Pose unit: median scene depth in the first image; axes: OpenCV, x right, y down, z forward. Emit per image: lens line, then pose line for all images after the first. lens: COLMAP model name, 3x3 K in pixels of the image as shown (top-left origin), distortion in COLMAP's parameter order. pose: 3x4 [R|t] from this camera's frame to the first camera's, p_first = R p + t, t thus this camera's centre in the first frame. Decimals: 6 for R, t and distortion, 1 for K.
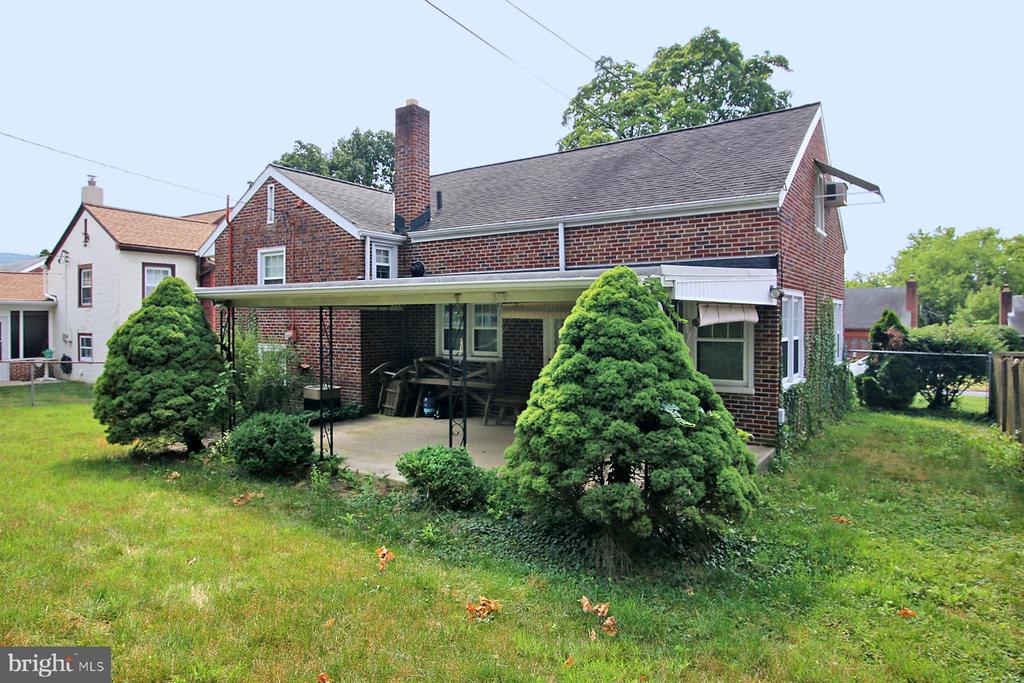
lens RADIAL K [[622.9, 0, 501.9], [0, 622.9, 307.9], [0, 0, 1]] dist [-0.003449, 0.000913]
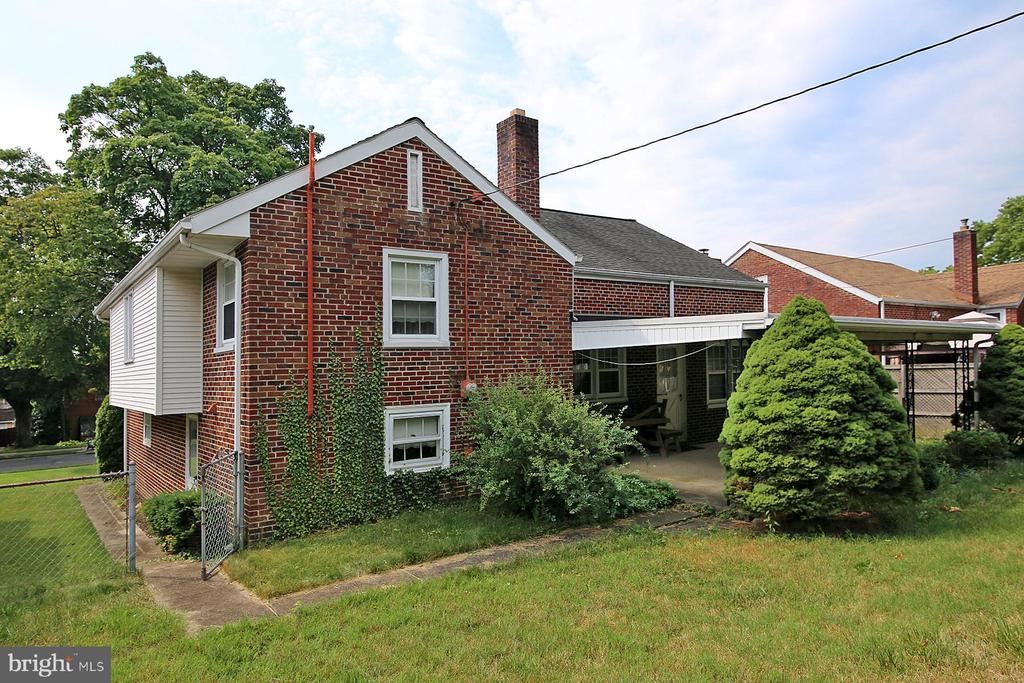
lens RADIAL K [[622.9, 0, 478.8], [0, 622.9, 342.5], [0, 0, 1]] dist [-0.003449, 0.000913]
pose [[0.371286, 0.033445, 0.927916, -1.138879], [0.016142, 0.998968, -0.042465, 0.029034], [-0.928378, 0.030745, 0.370362, 0.877947]]
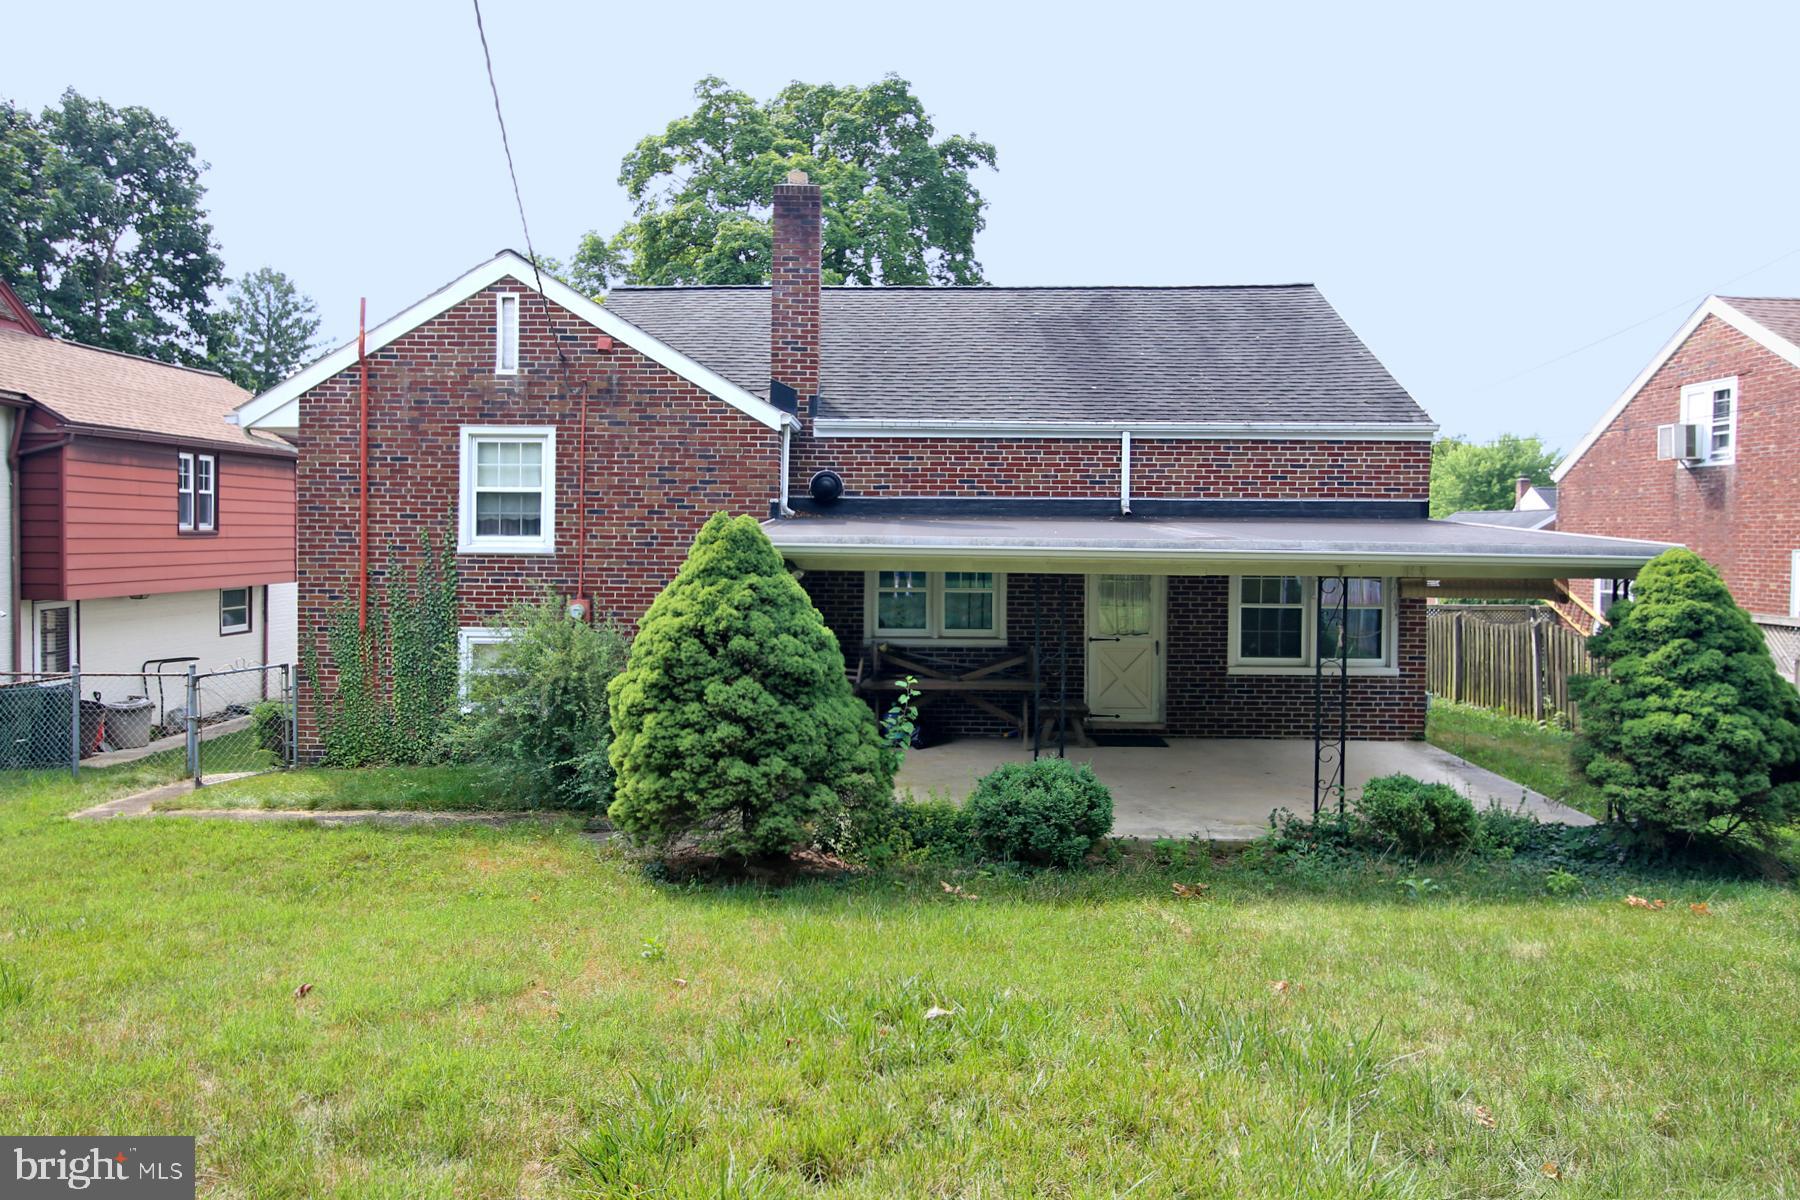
lens RADIAL K [[1156.6, 0, 895.3], [0, 1156.6, 537.8], [0, 0, 1]] dist [0.001020, -0.000623]
pose [[0.827120, 0.005667, 0.561997, -0.766412], [-0.019443, 0.999639, 0.018534, -0.040979], [-0.561690, -0.026257, 0.826931, 0.121559]]
